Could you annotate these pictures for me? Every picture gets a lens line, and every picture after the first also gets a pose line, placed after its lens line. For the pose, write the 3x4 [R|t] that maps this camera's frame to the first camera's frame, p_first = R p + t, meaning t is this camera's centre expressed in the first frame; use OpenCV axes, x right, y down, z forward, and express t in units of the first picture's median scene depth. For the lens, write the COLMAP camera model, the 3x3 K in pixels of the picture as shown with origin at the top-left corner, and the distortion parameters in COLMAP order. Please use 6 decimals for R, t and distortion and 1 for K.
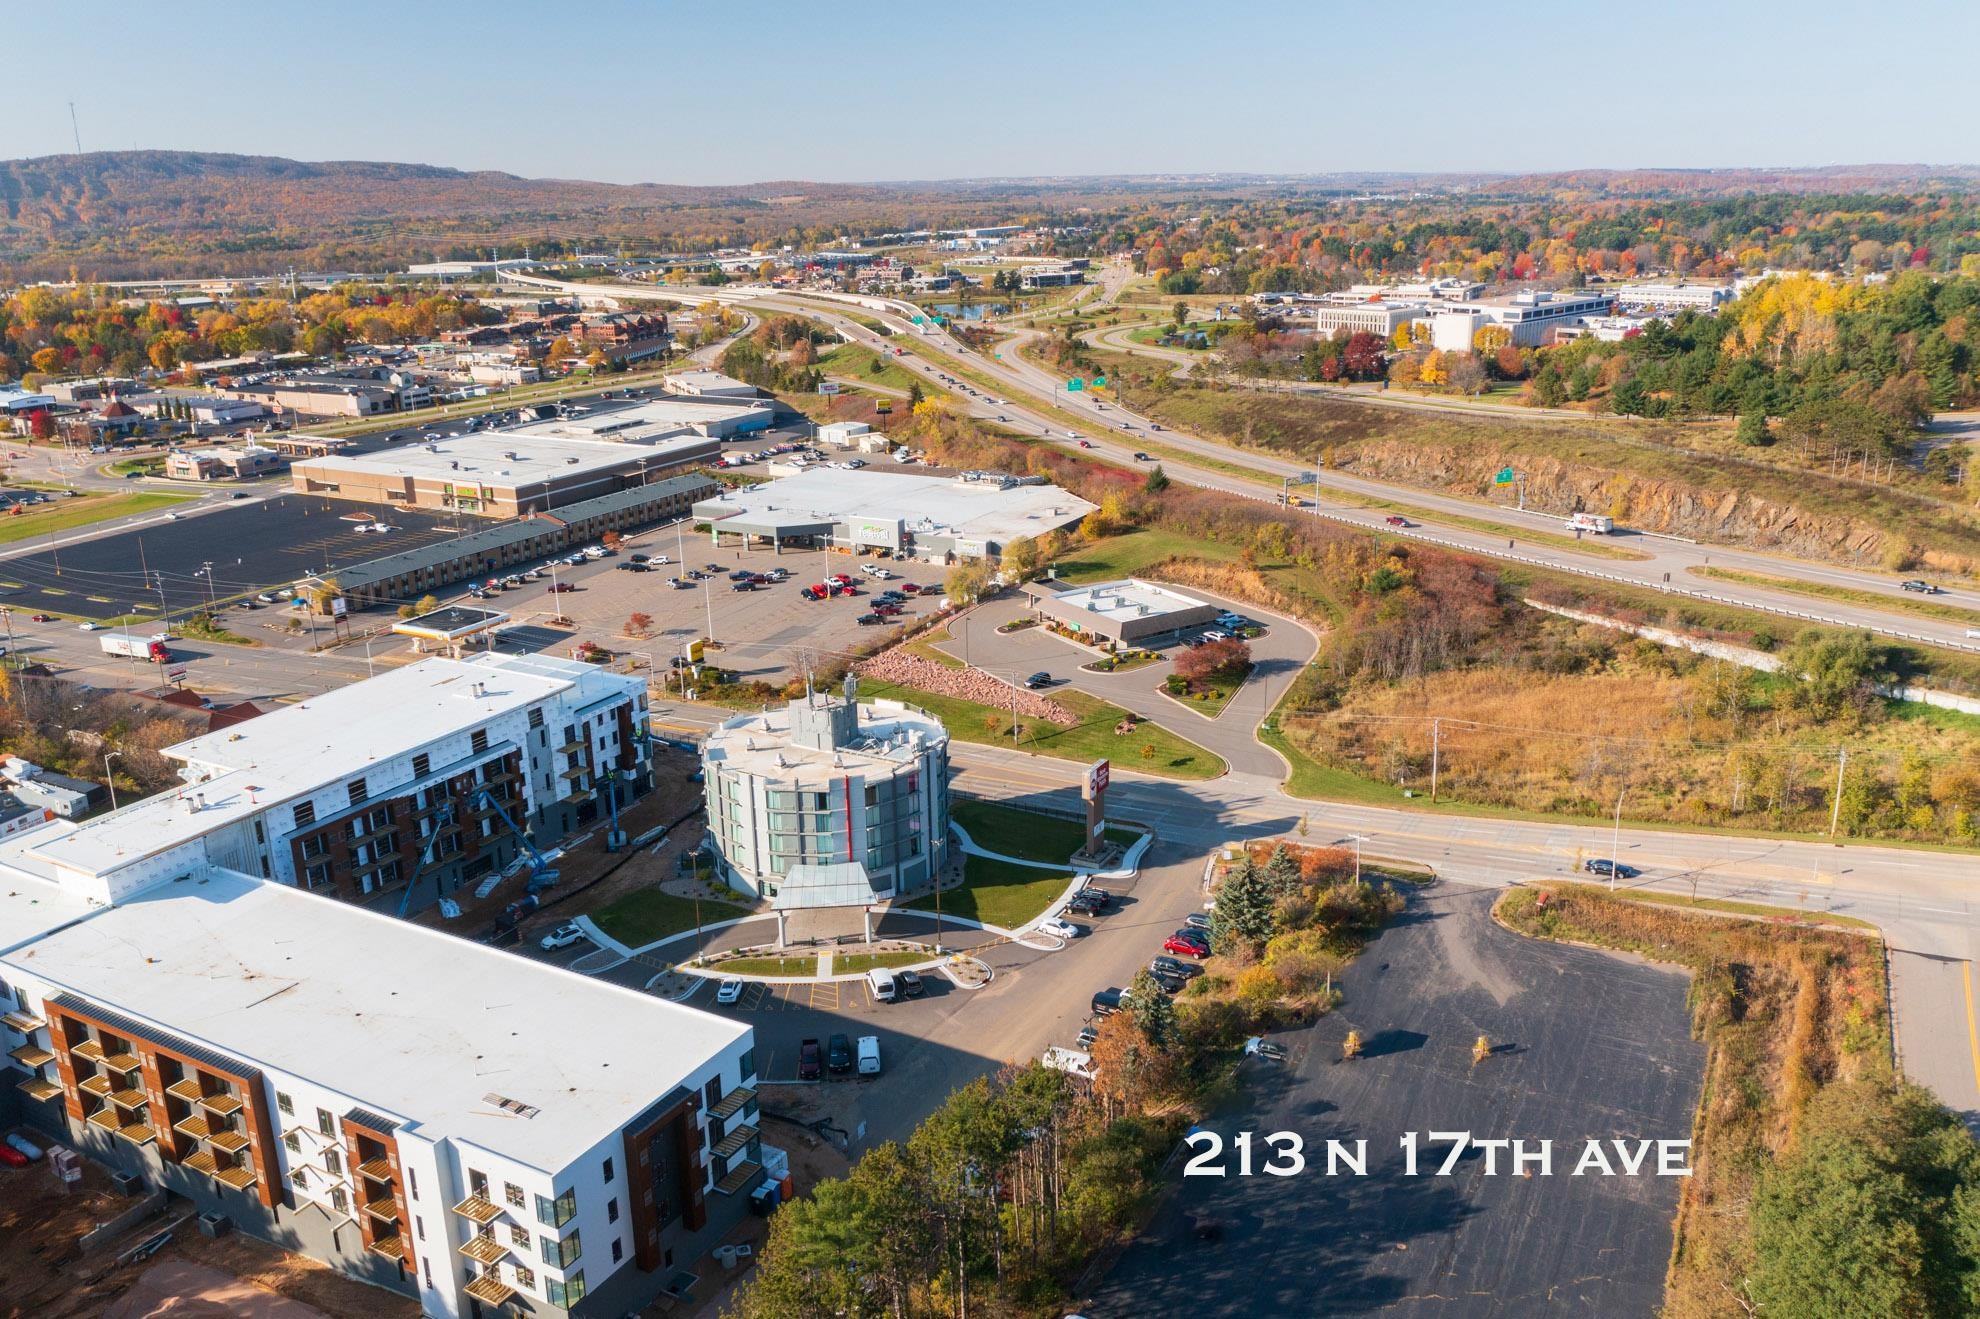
lens RADIAL K [[1559.6, 0, 999.1], [0, 1559.6, 654.9], [0, 0, 1]] dist [-0.023302, 0.009327]
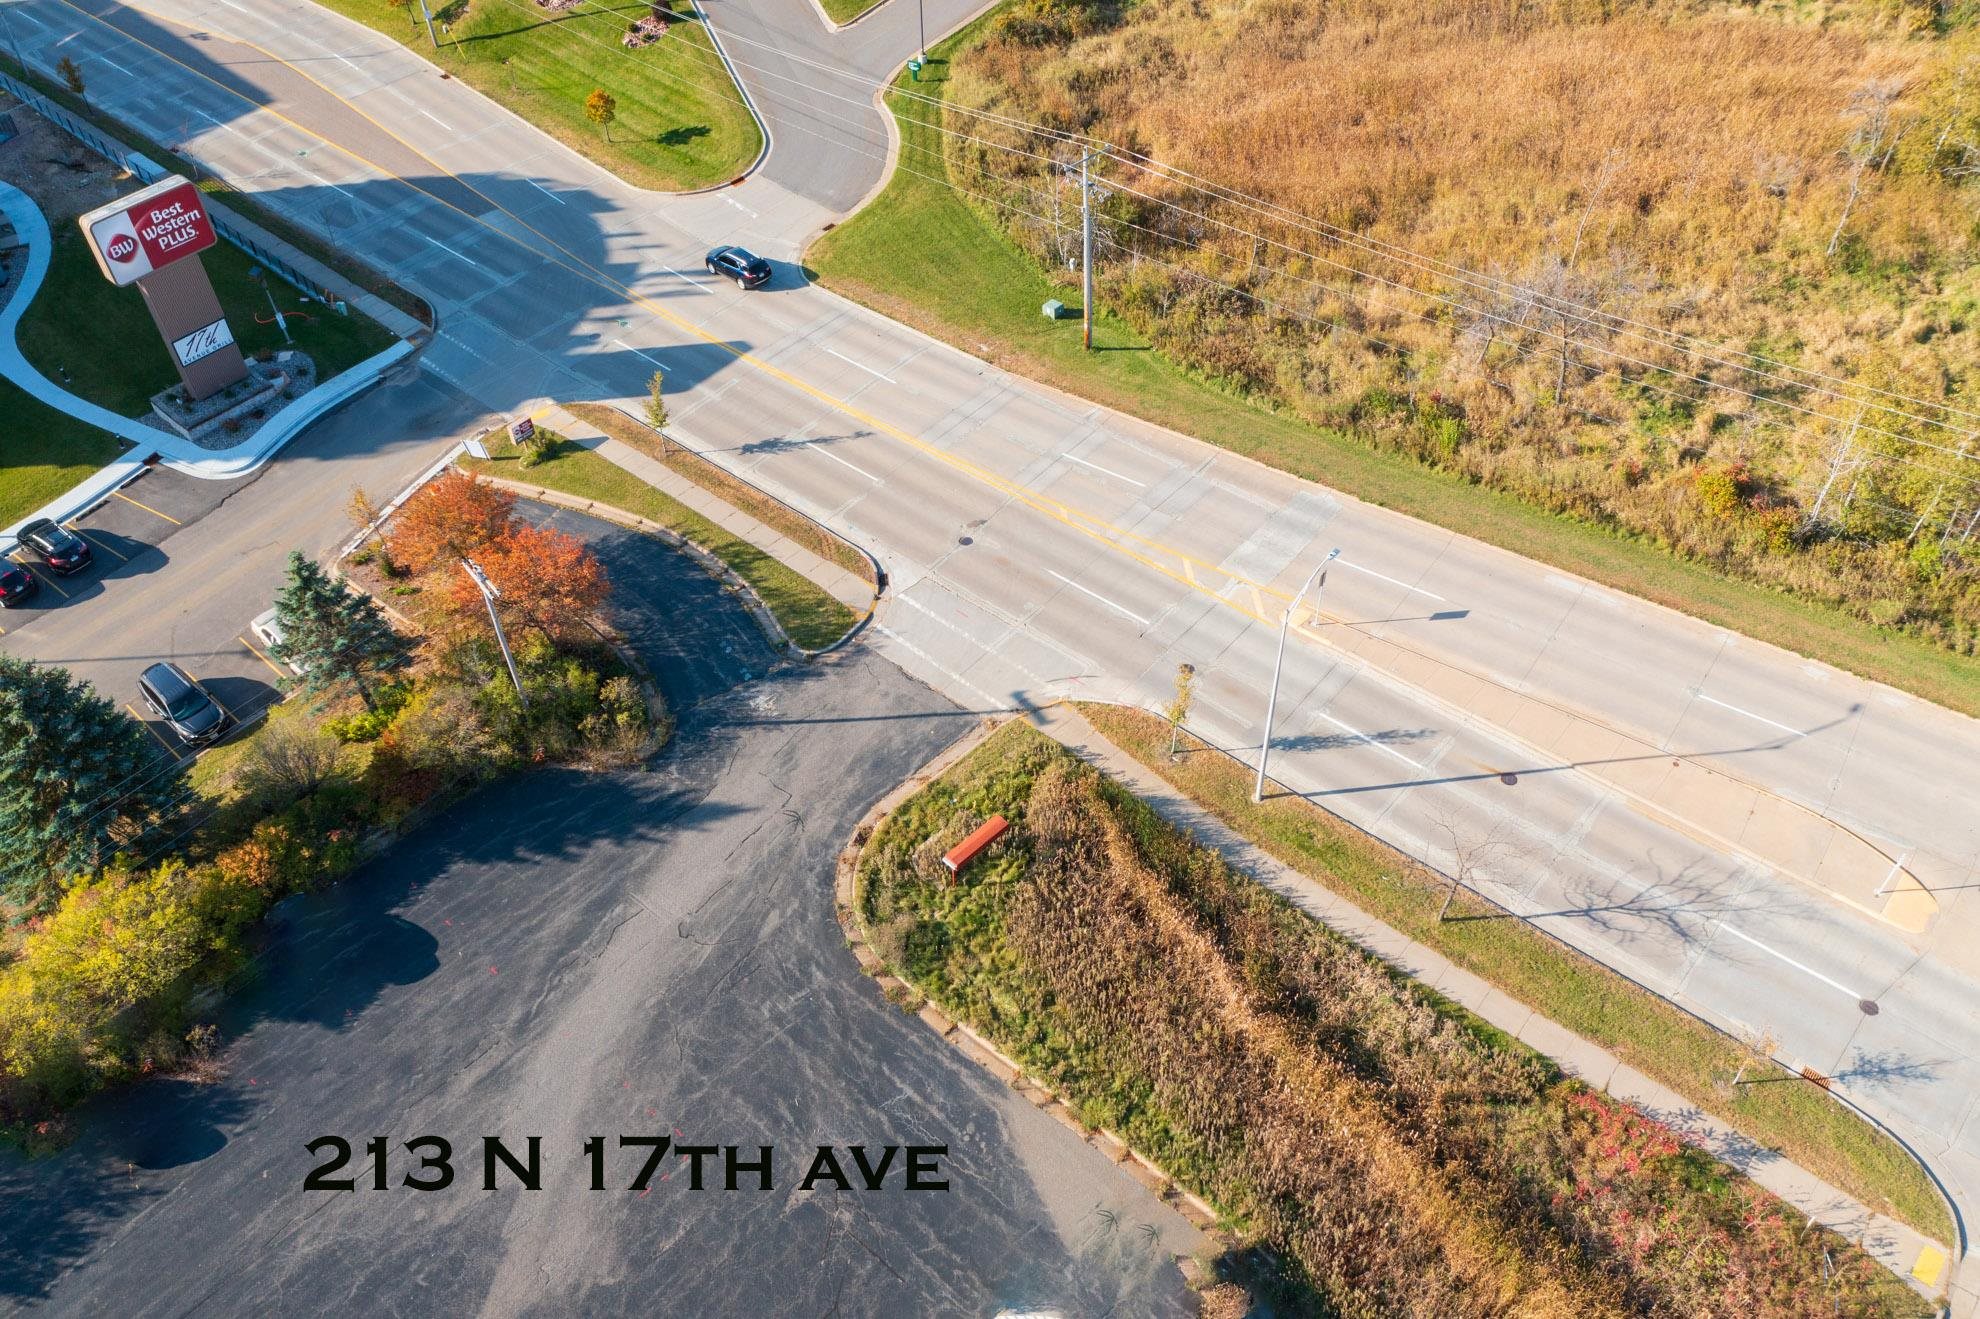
lens RADIAL K [[1555.9, 0, 999.1], [0, 1555.9, 664.1], [0, 0, 1]] dist [-0.020809, 0.005127]
pose [[0.977680, 0.160485, -0.135599, 0.264135], [-0.071544, 0.861127, 0.503330, -0.030703], [0.197545, -0.482394, 0.853388, 0.491338]]
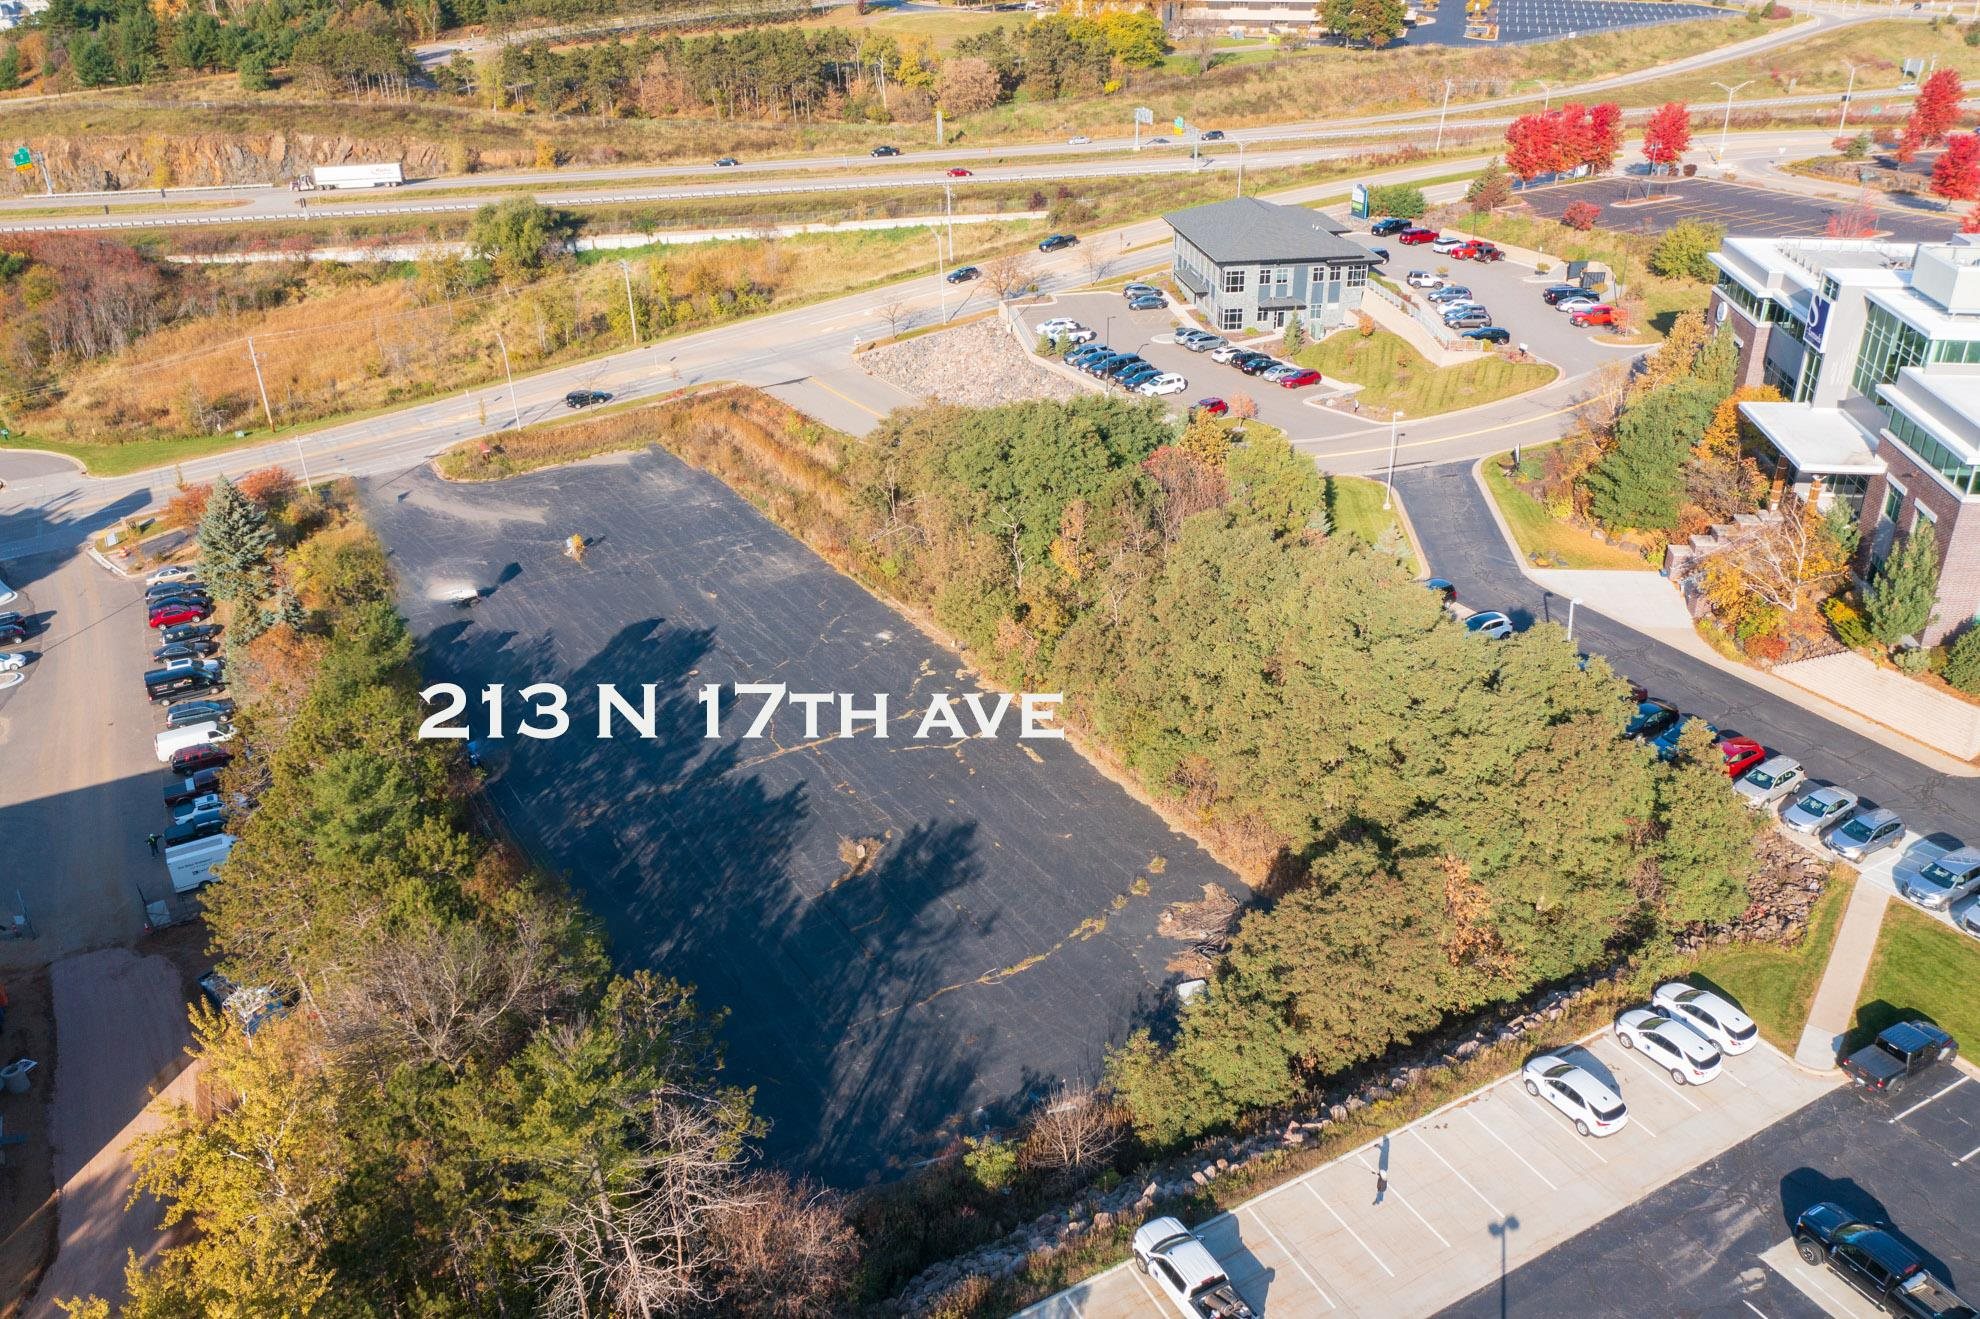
lens RADIAL K [[1561.4, 0, 998.5], [0, 1561.4, 657.6], [0, 0, 1]] dist [-0.019314, 0.005351]
pose [[0.535115, -0.376928, 0.756027, -0.193326], [0.257465, 0.925132, 0.279005, 0.058411], [-0.804589, 0.045351, 0.592097, 0.092845]]
